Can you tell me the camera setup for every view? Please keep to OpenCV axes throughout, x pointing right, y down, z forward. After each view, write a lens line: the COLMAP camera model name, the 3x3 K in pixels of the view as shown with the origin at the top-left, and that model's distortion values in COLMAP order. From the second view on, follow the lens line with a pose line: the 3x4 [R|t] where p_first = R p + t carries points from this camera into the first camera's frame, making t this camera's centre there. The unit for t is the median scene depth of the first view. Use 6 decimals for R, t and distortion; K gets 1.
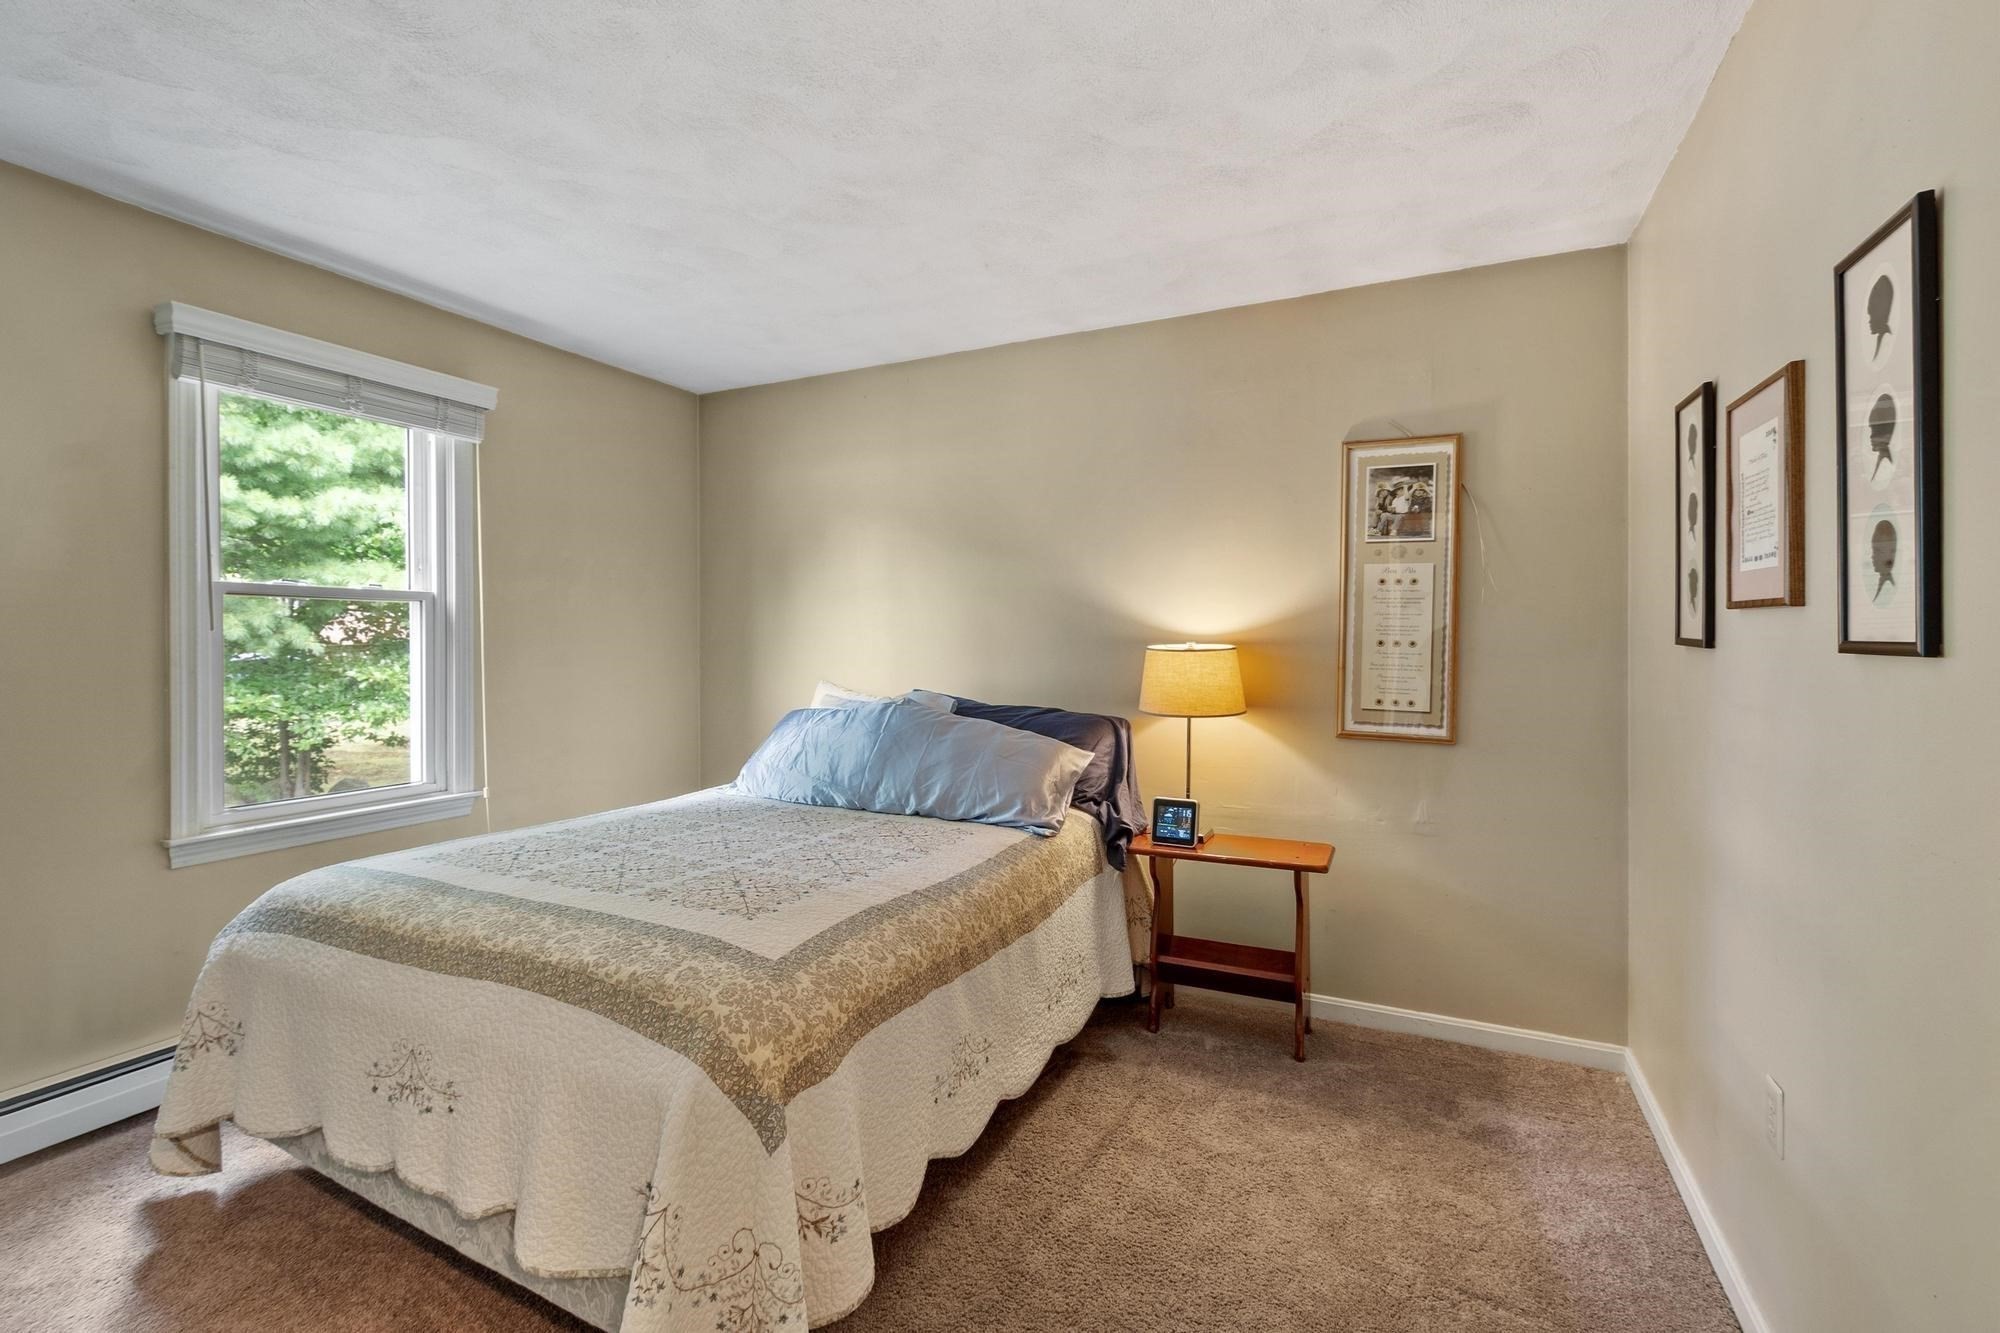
lens RADIAL K [[863.7, 0, 997.3], [0, 863.7, 654.2], [0, 0, 1]] dist [0.001096, -0.000296]
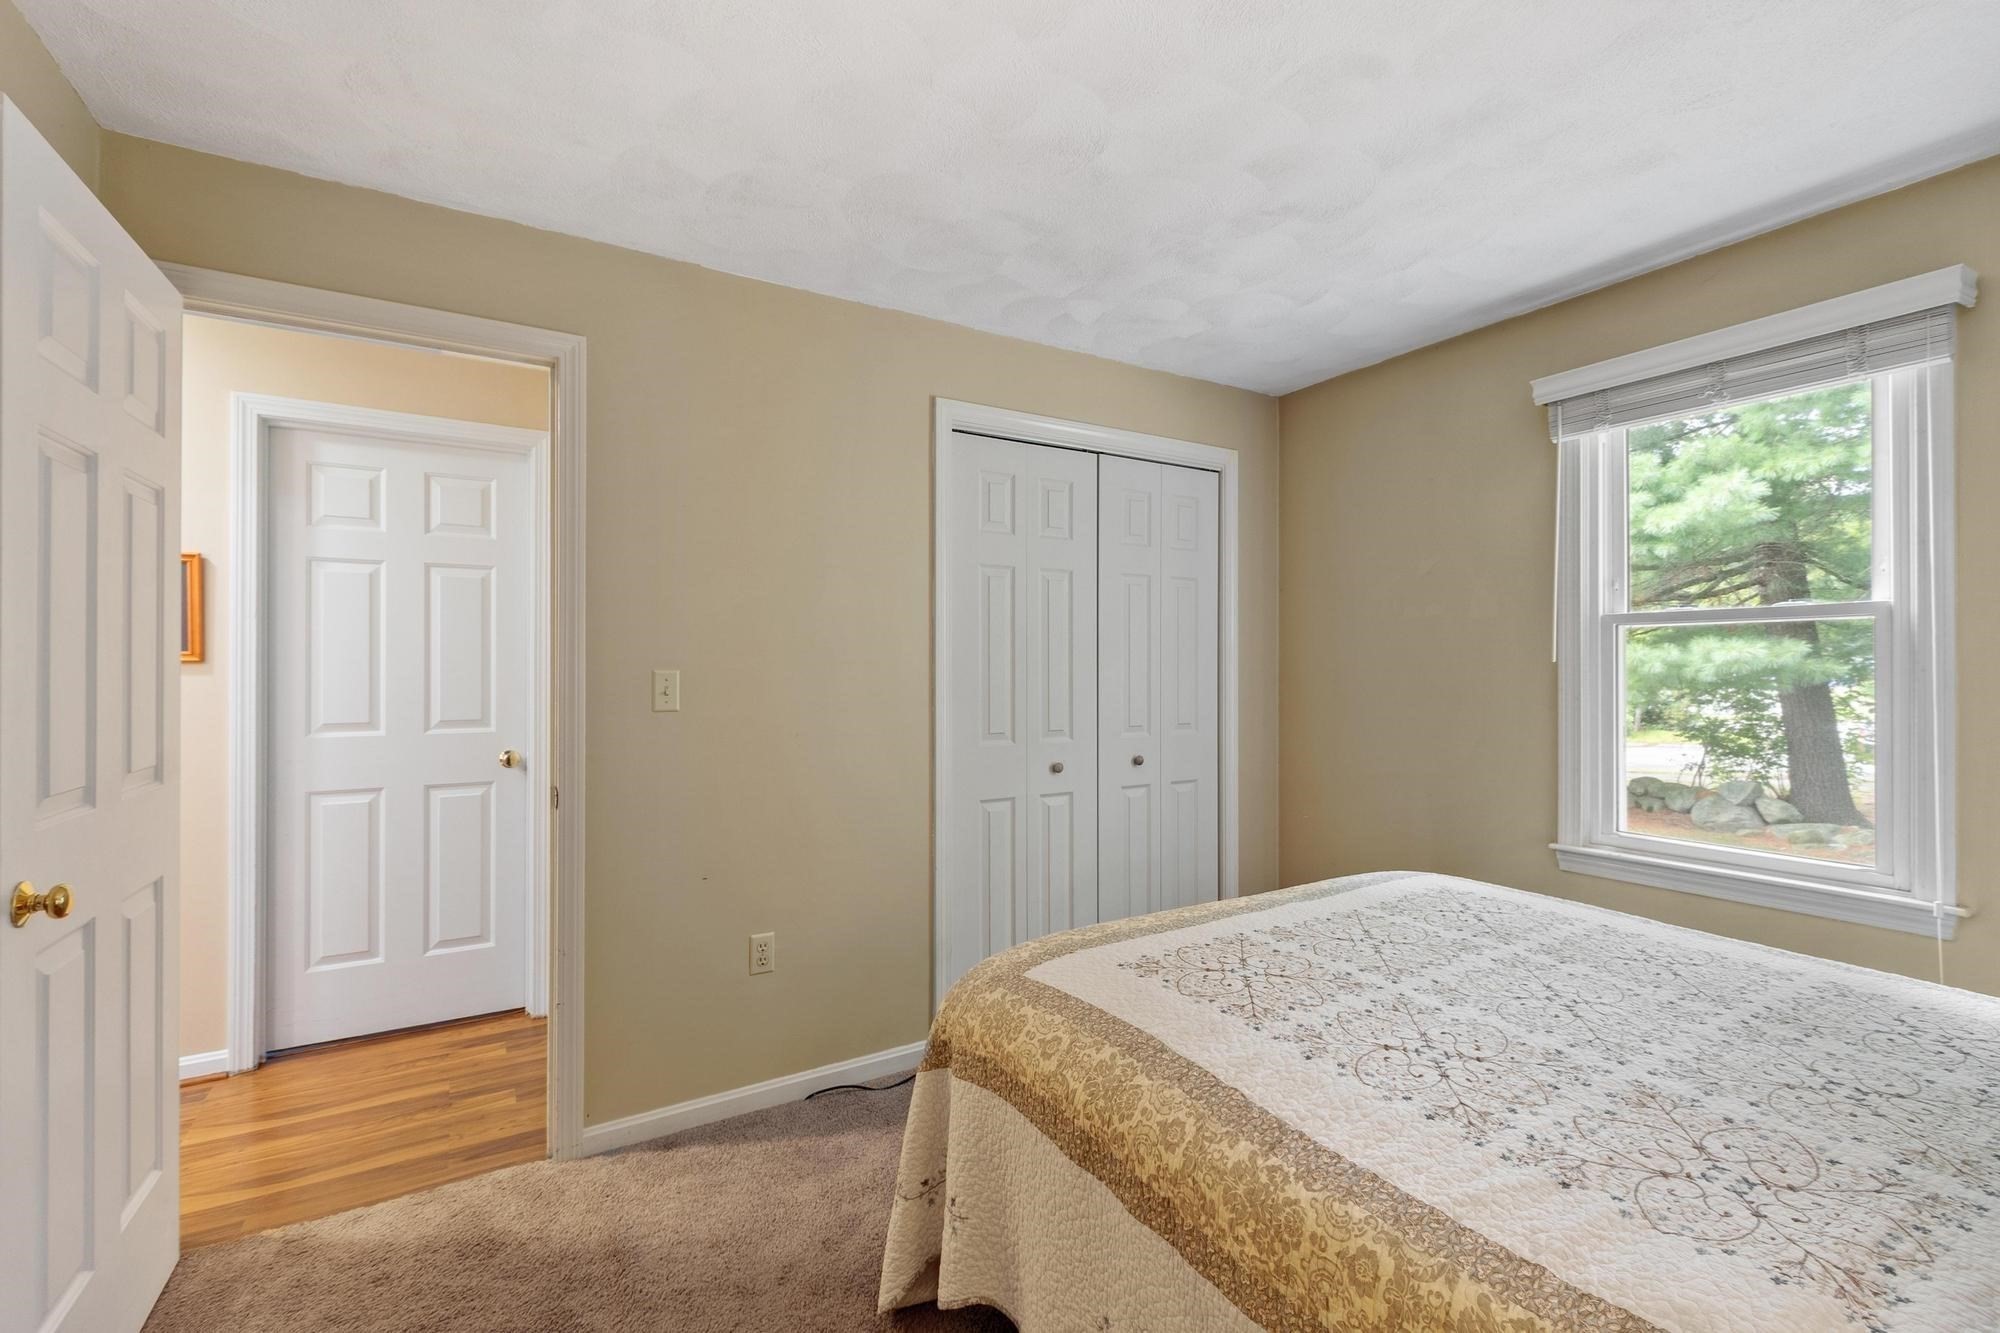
lens RADIAL K [[863.7, 0, 998.6], [0, 863.7, 665.4], [0, 0, 1]] dist [0.001096, -0.000296]
pose [[-0.540251, 0.001231, -0.841503, 0.502527], [-0.002625, 0.999992, 0.003148, -0.027117], [0.841500, 0.003910, -0.540243, 1.172400]]
